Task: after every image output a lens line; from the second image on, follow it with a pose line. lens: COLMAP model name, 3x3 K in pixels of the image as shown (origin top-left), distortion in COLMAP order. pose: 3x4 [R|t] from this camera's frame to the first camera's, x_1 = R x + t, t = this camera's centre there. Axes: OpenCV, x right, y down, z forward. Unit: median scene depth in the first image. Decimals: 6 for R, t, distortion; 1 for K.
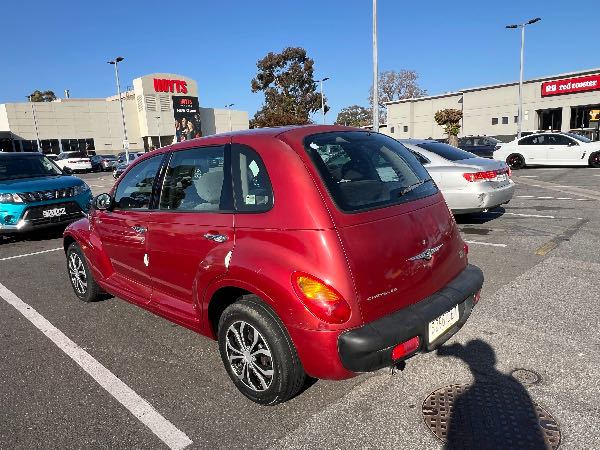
lens RADIAL K [[420.9, 0, 298.8], [0, 420.9, 226.1], [0, 0, 1]] dist [-0.001596, 0.005026]
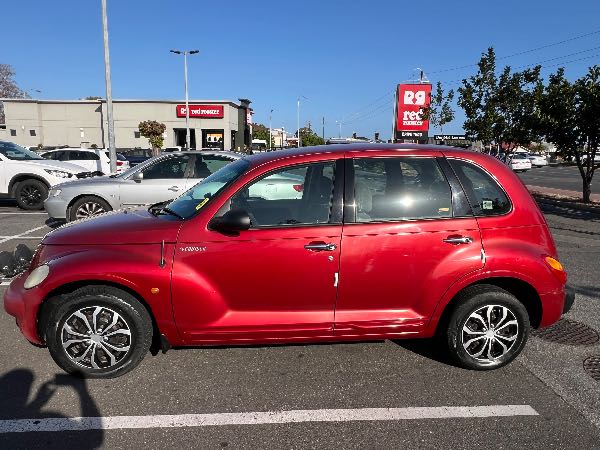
lens RADIAL K [[420.9, 0, 298.6], [0, 420.9, 224.0], [0, 0, 1]] dist [-0.001596, 0.005026]
pose [[0.642884, -0.065667, 0.763143, -0.693612], [0.089157, 0.995961, 0.010593, -0.036023], [-0.760757, 0.061229, 0.646142, 0.302196]]
